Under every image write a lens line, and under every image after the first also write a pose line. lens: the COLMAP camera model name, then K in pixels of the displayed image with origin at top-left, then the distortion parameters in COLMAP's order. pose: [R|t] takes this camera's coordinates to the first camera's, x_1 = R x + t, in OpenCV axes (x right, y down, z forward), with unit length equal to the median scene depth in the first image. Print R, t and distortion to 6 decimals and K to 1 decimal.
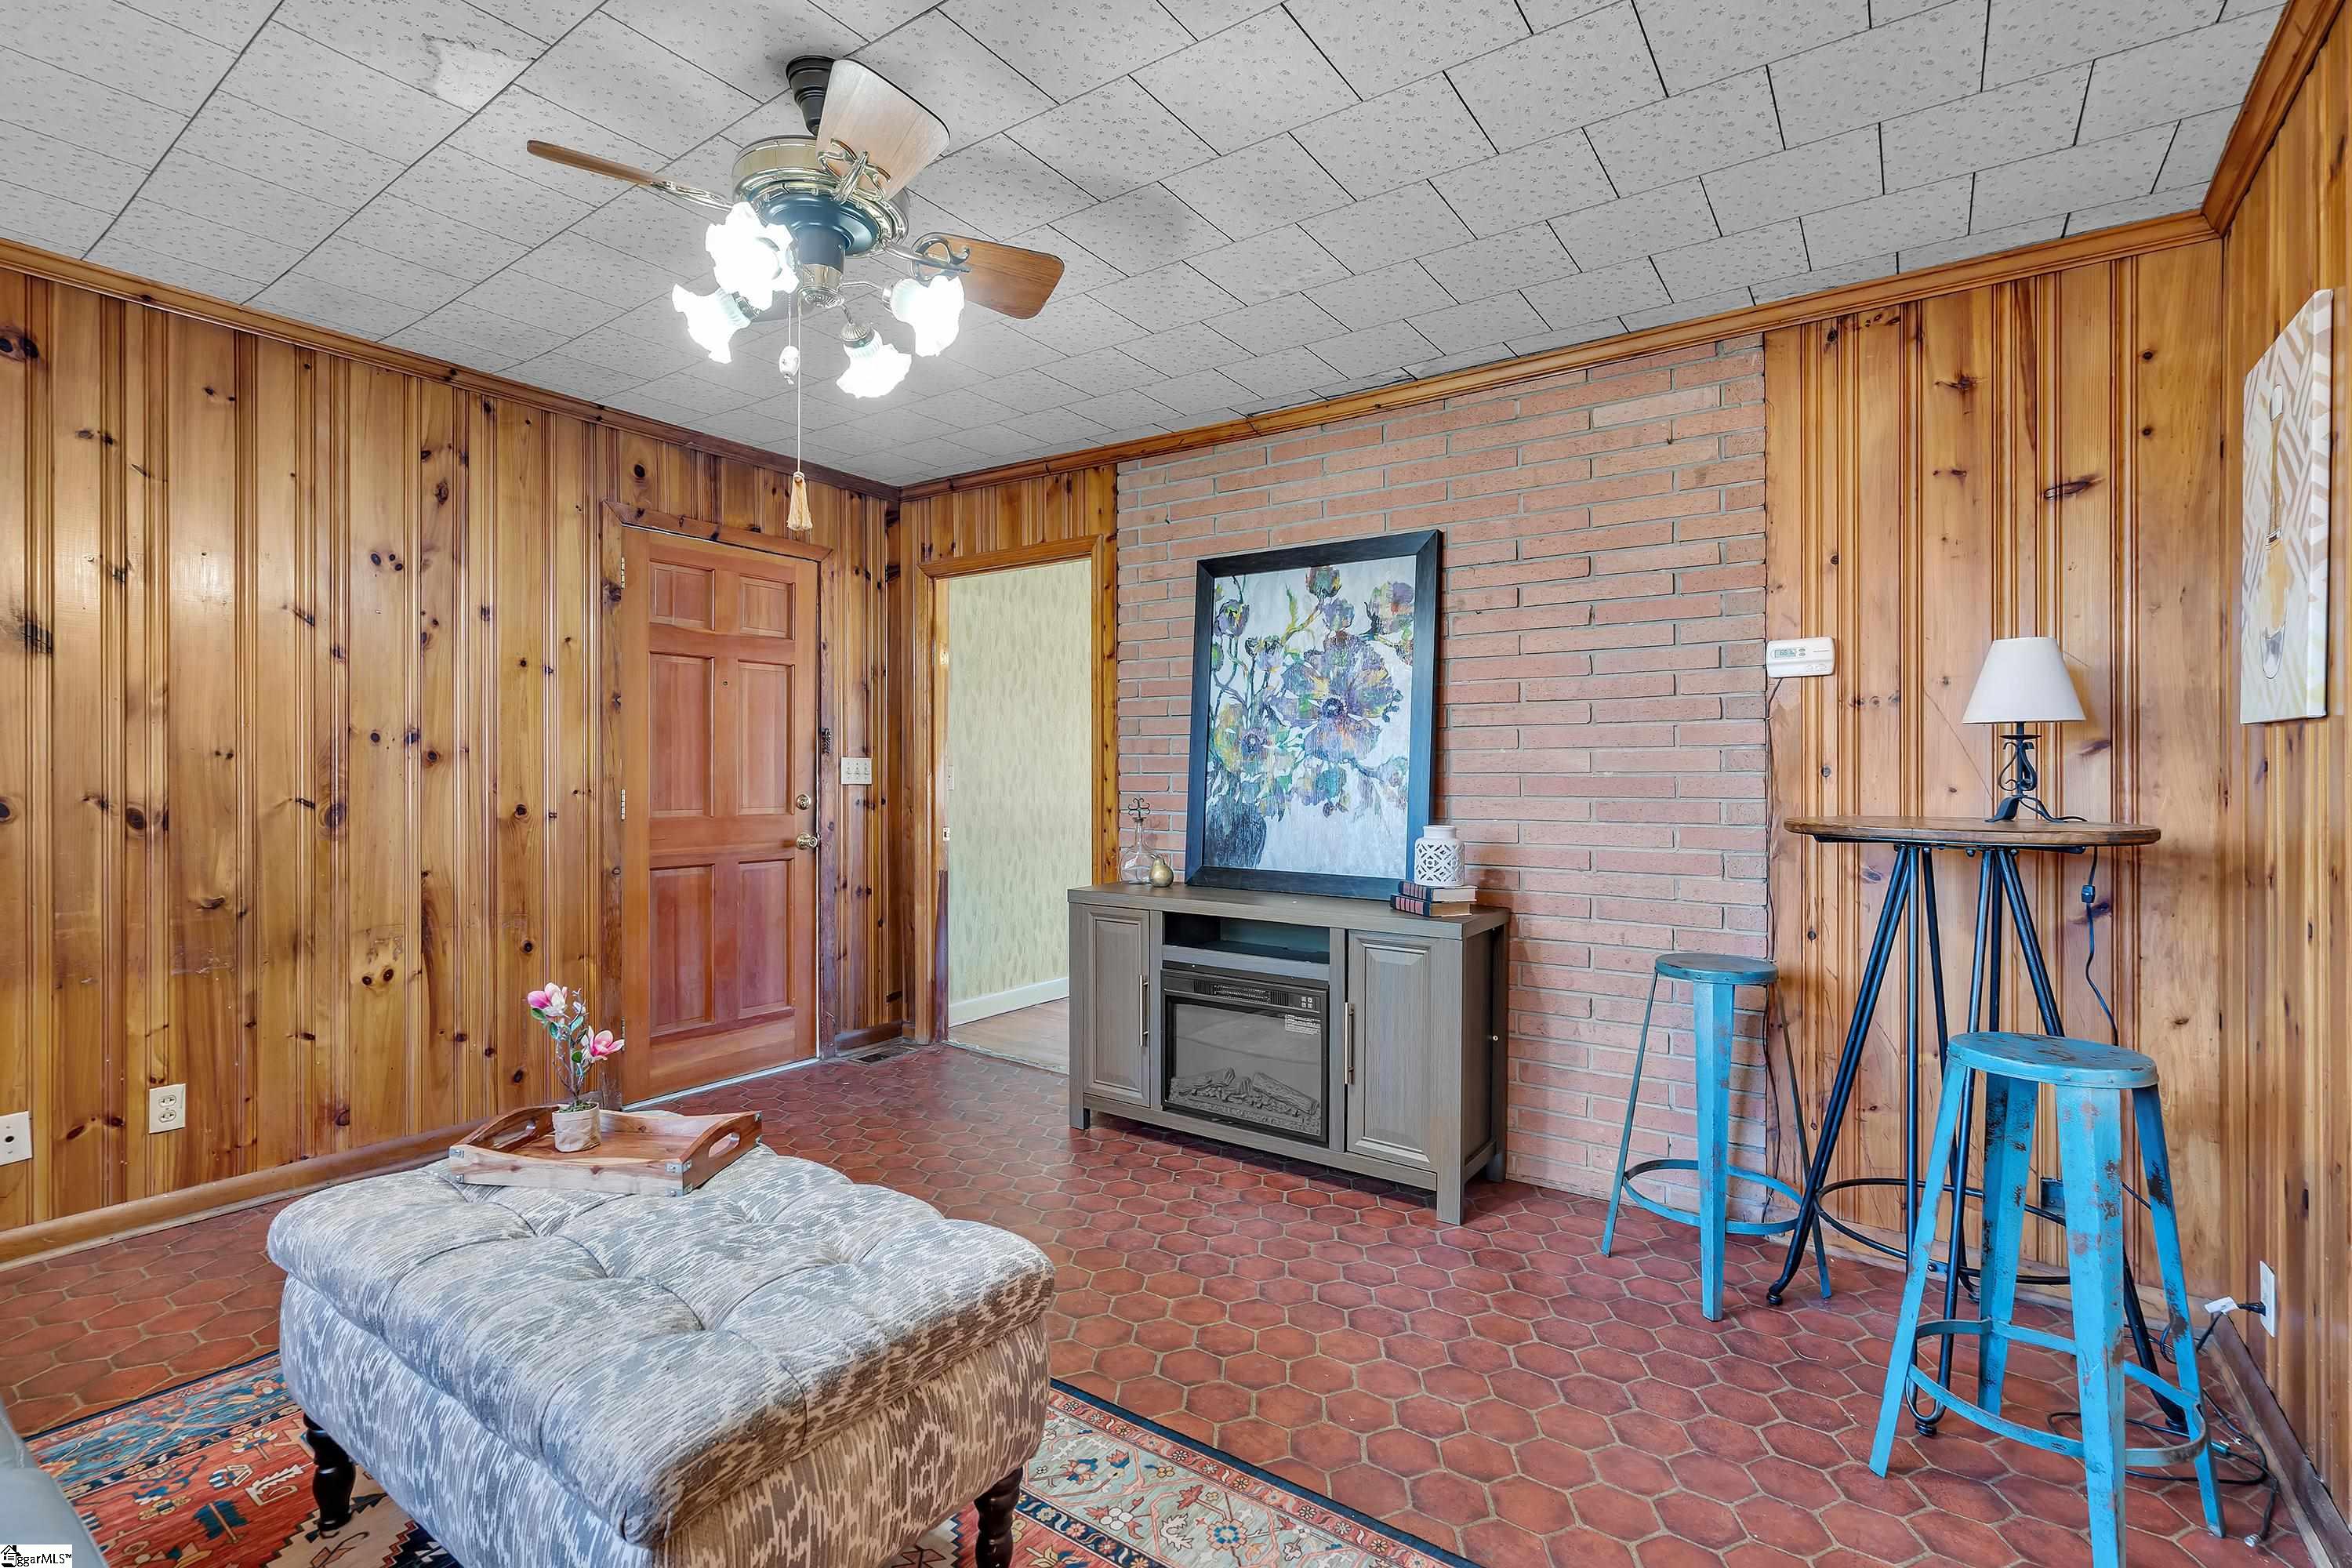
lens RADIAL K [[1058.6, 0, 1172.5], [0, 1058.6, 782.5], [0, 0, 1]] dist [-0.006055, 0.002830]
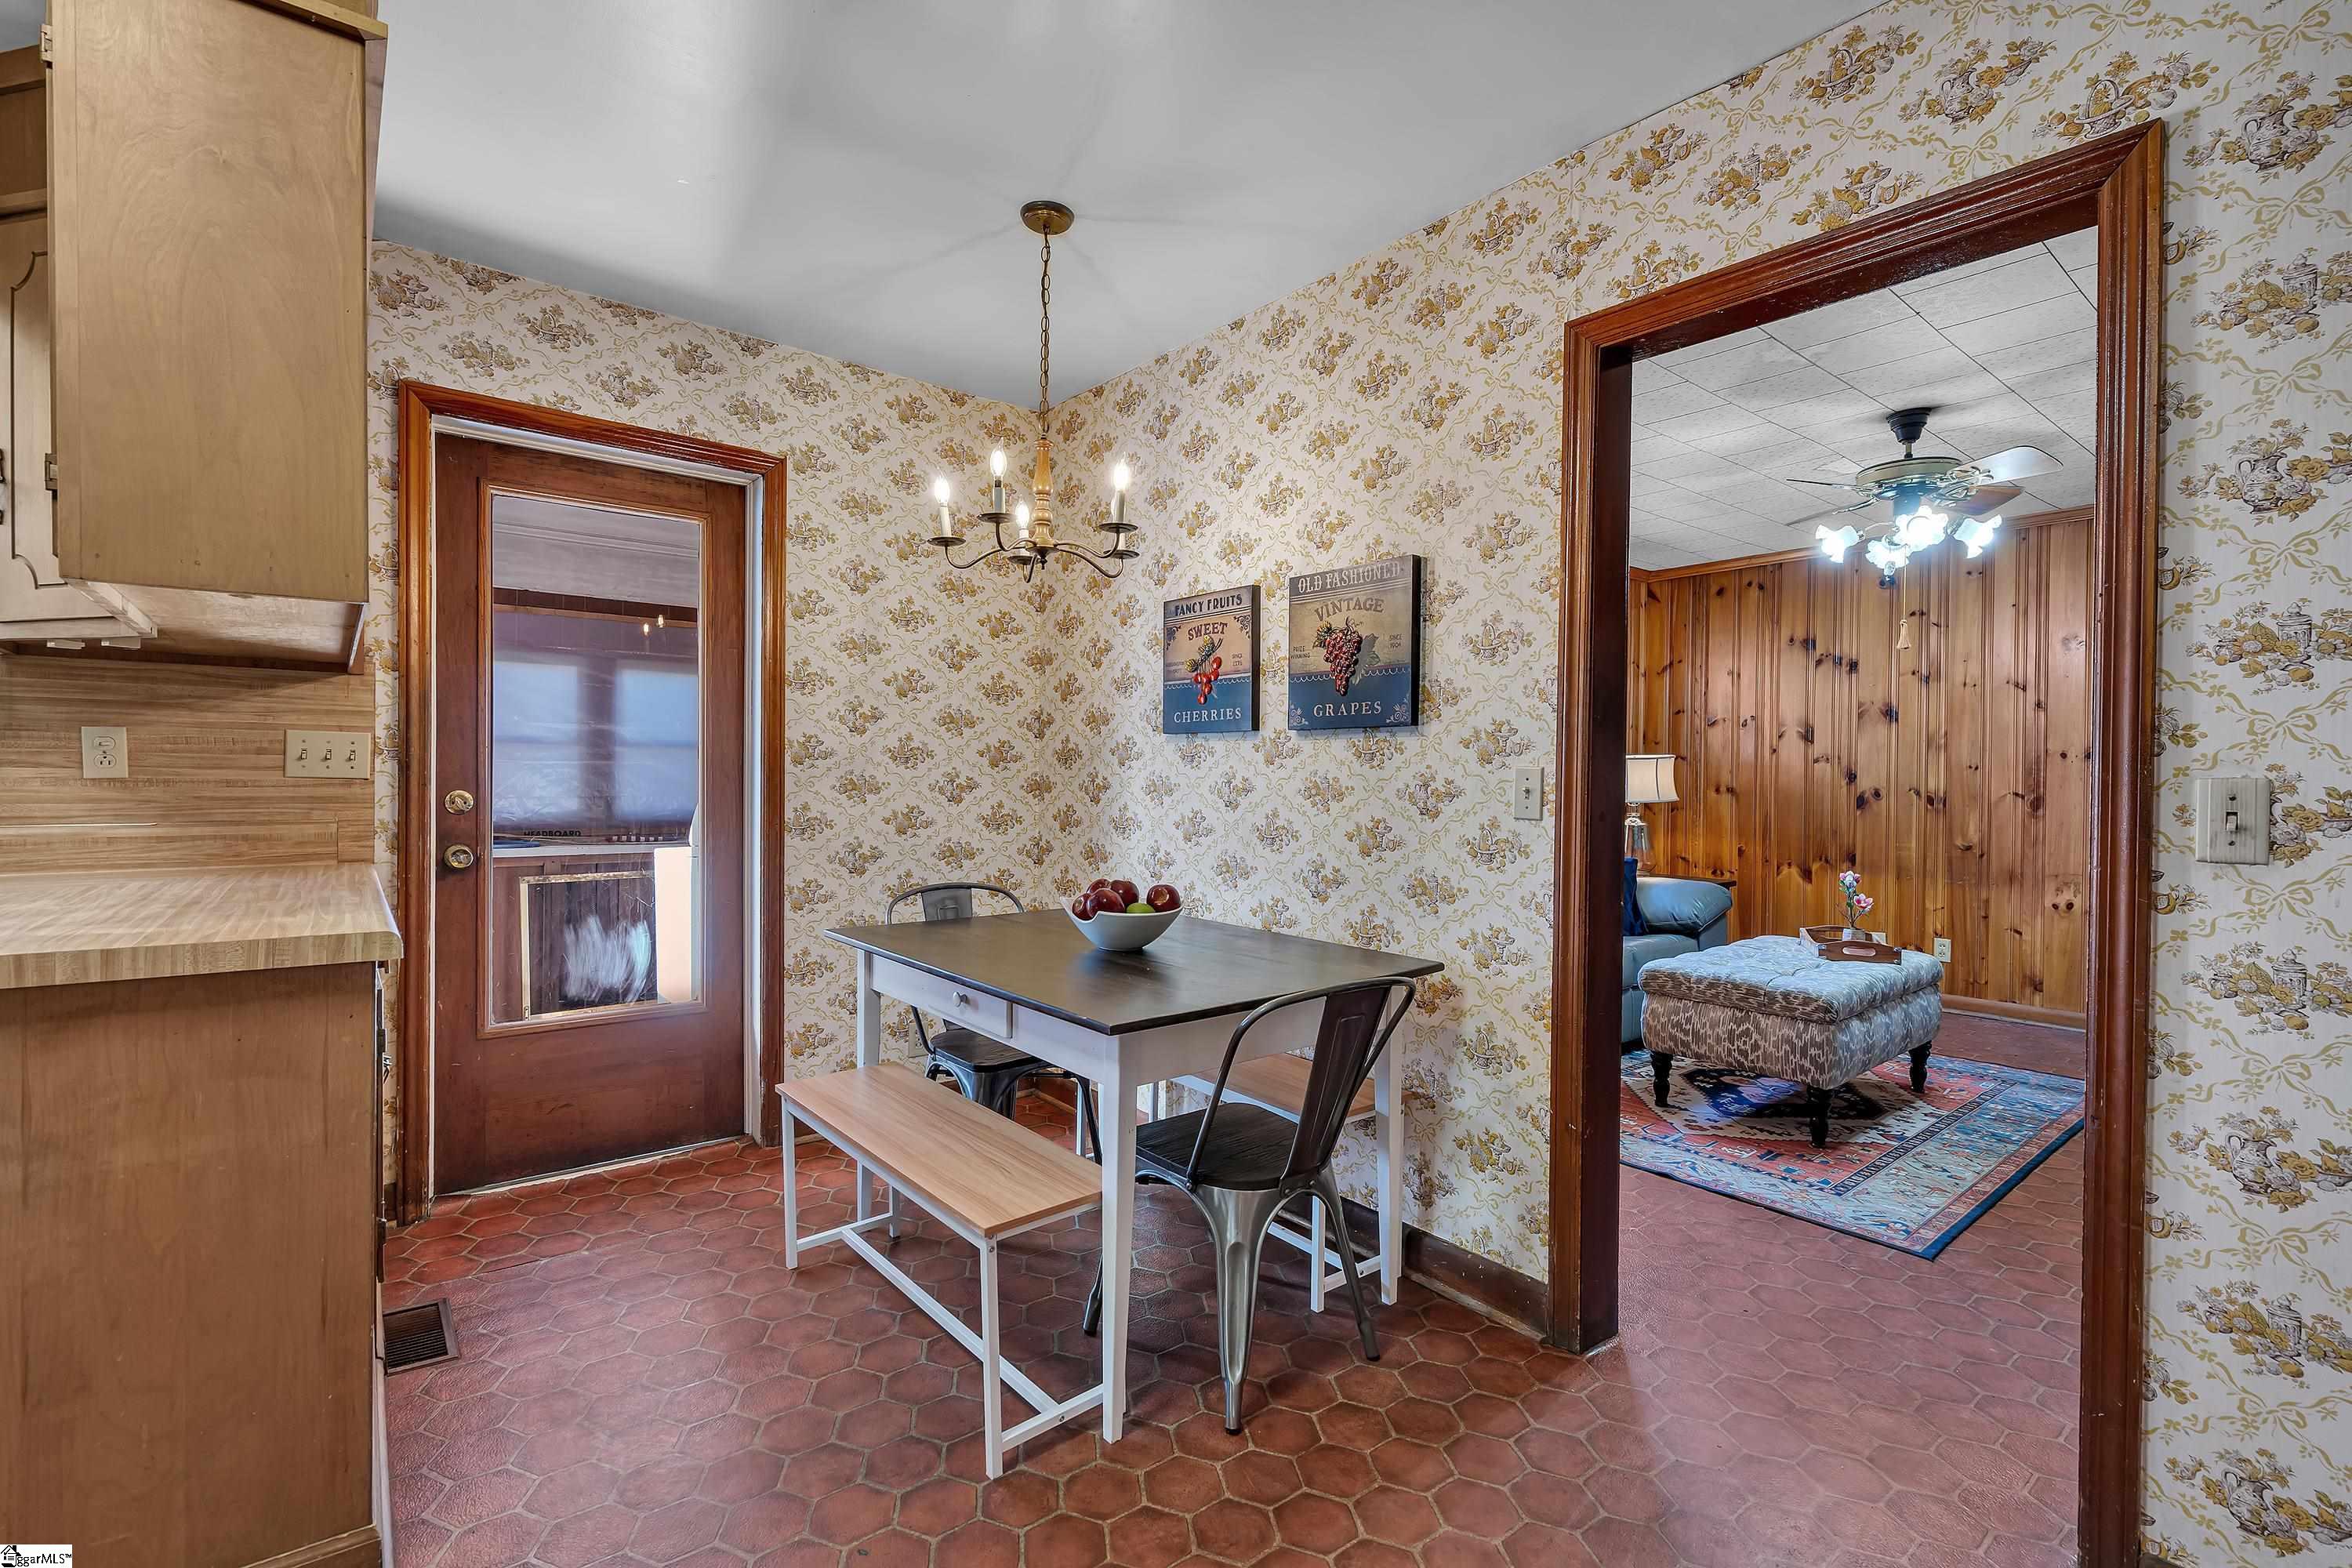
lens RADIAL K [[1058.6, 0, 1170.7], [0, 1058.6, 781.0], [0, 0, 1]] dist [-0.006055, 0.002830]
pose [[-0.272067, -0.000057, -0.962278, 1.181487], [-0.008223, 0.999964, 0.002266, 0.004100], [0.962243, 0.008530, -0.272058, 0.144915]]
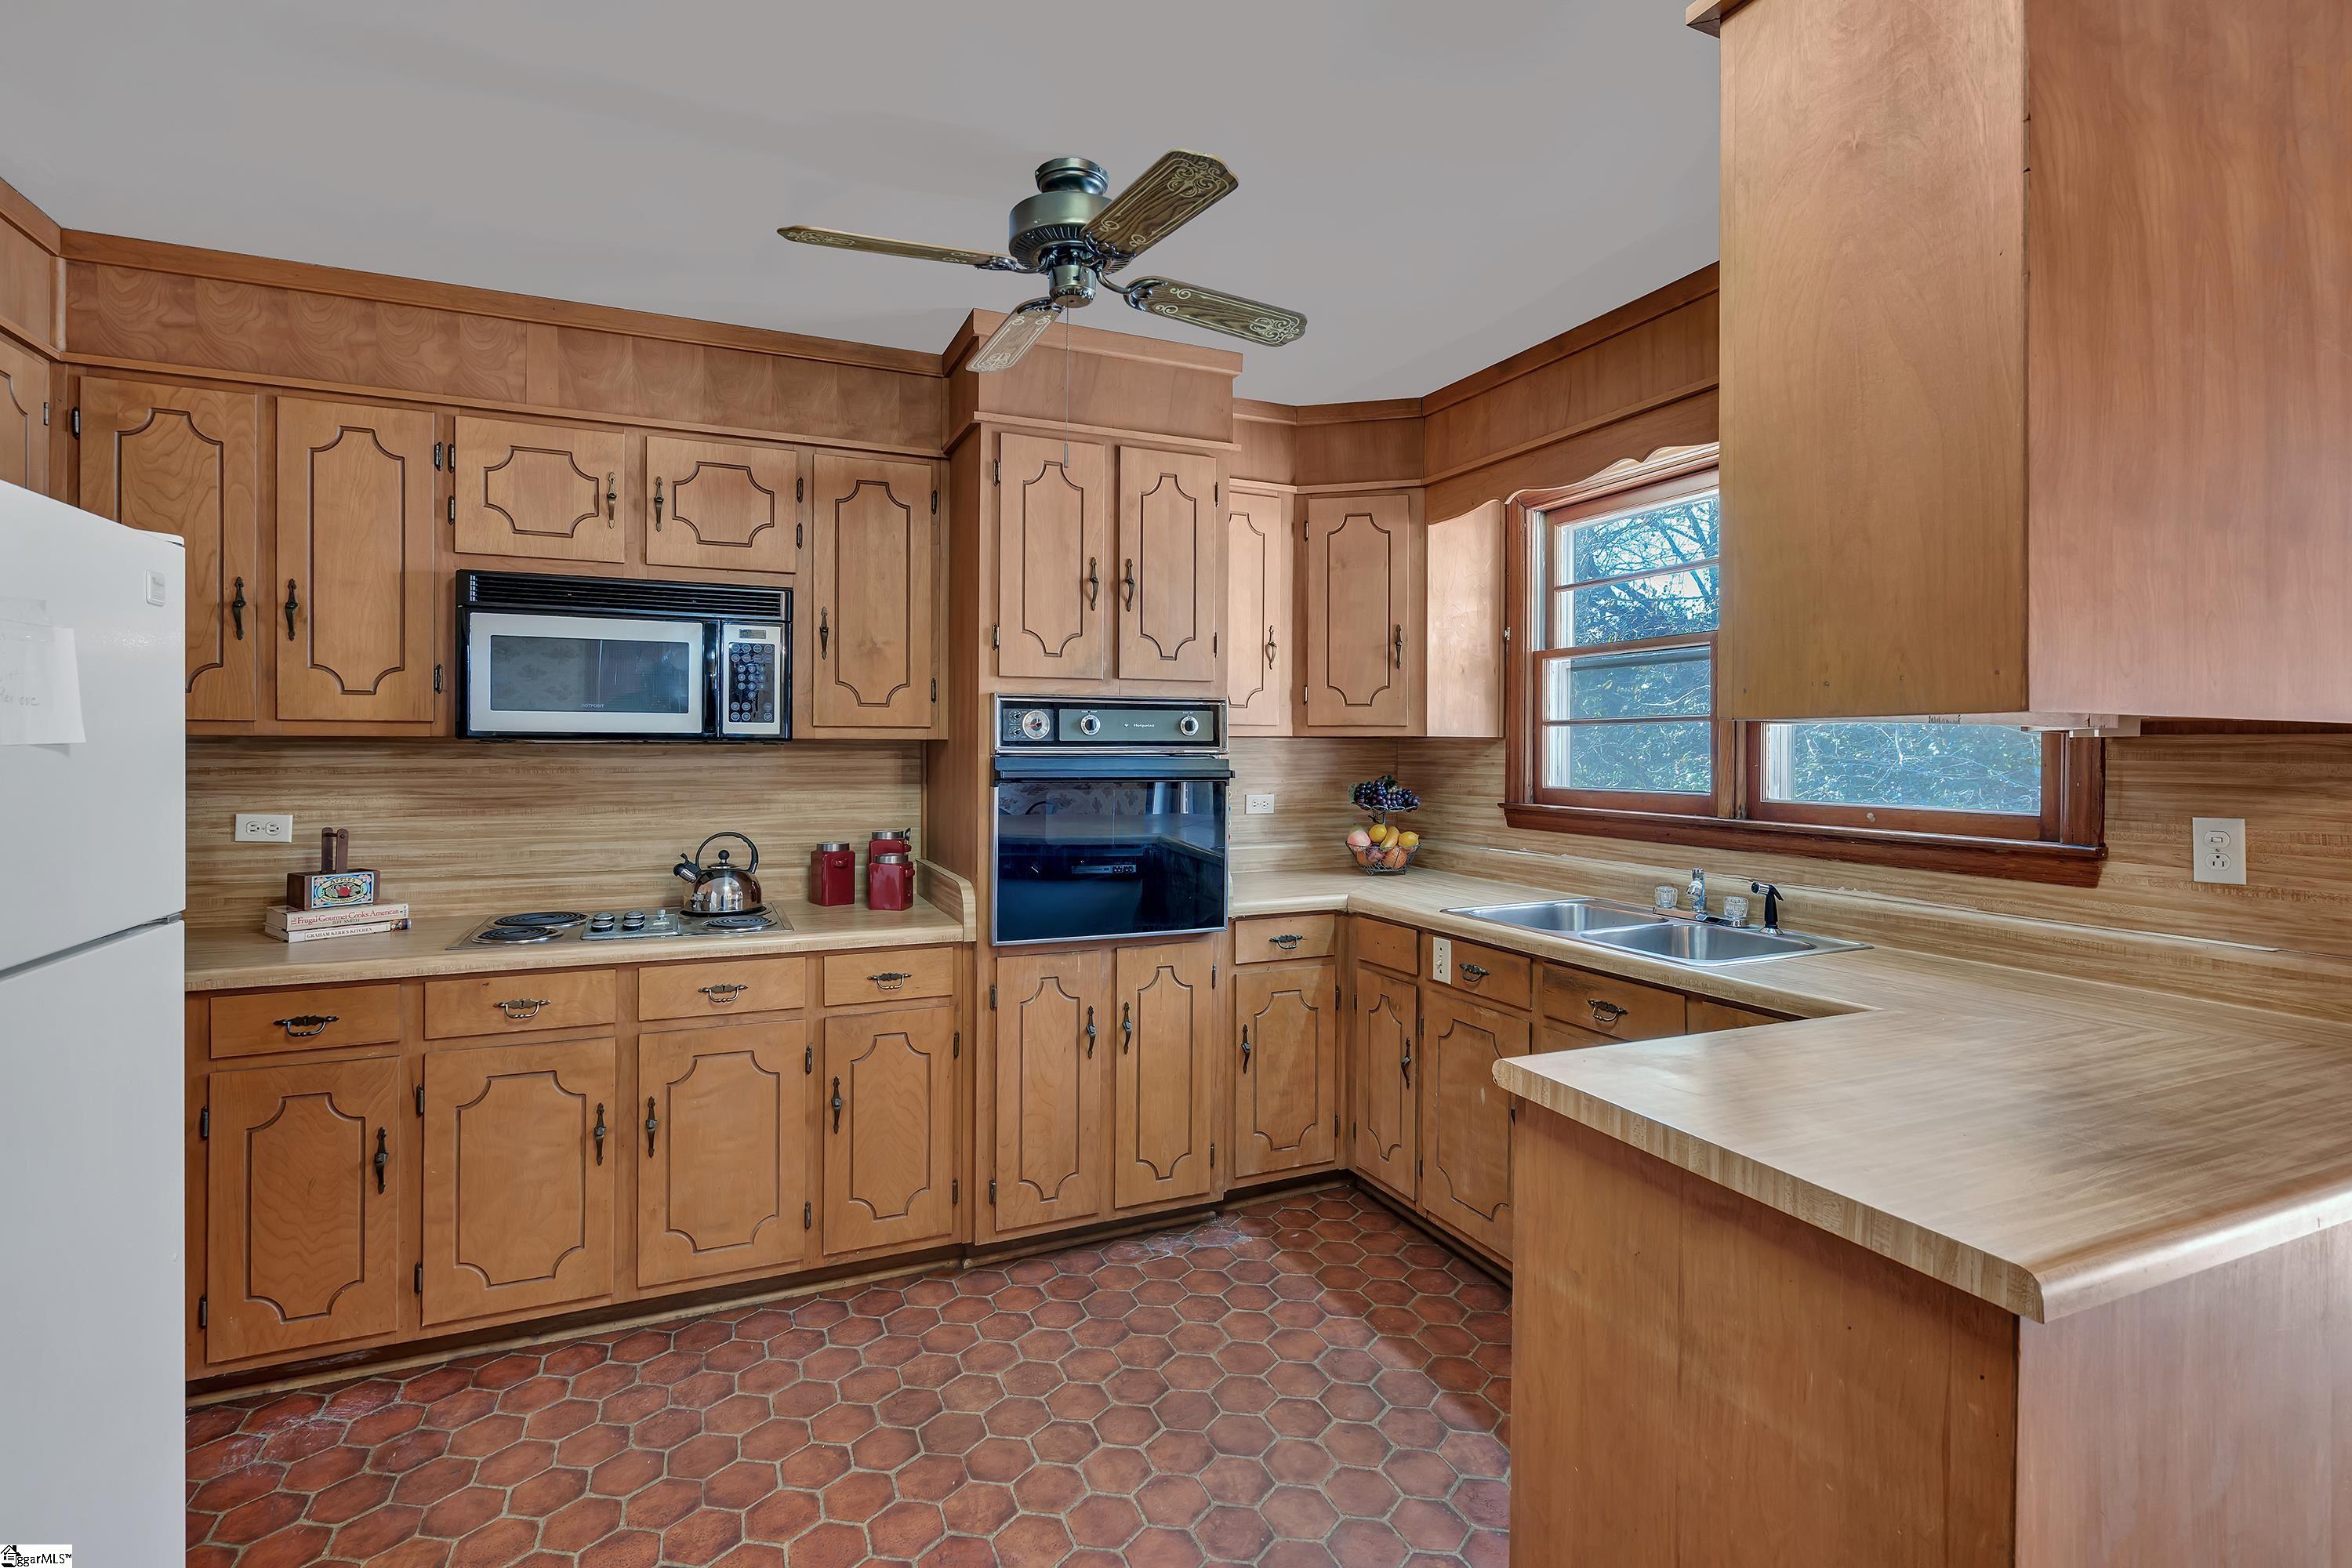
lens RADIAL K [[1058.6, 0, 1162.4], [0, 1058.6, 748.6], [0, 0, 1]] dist [-0.006055, 0.002830]
pose [[-0.853355, -0.007393, 0.521277, 0.850263], [-0.007741, 0.999969, 0.001509, -0.065523], [-0.521272, -0.002748, -0.853386, 0.029015]]
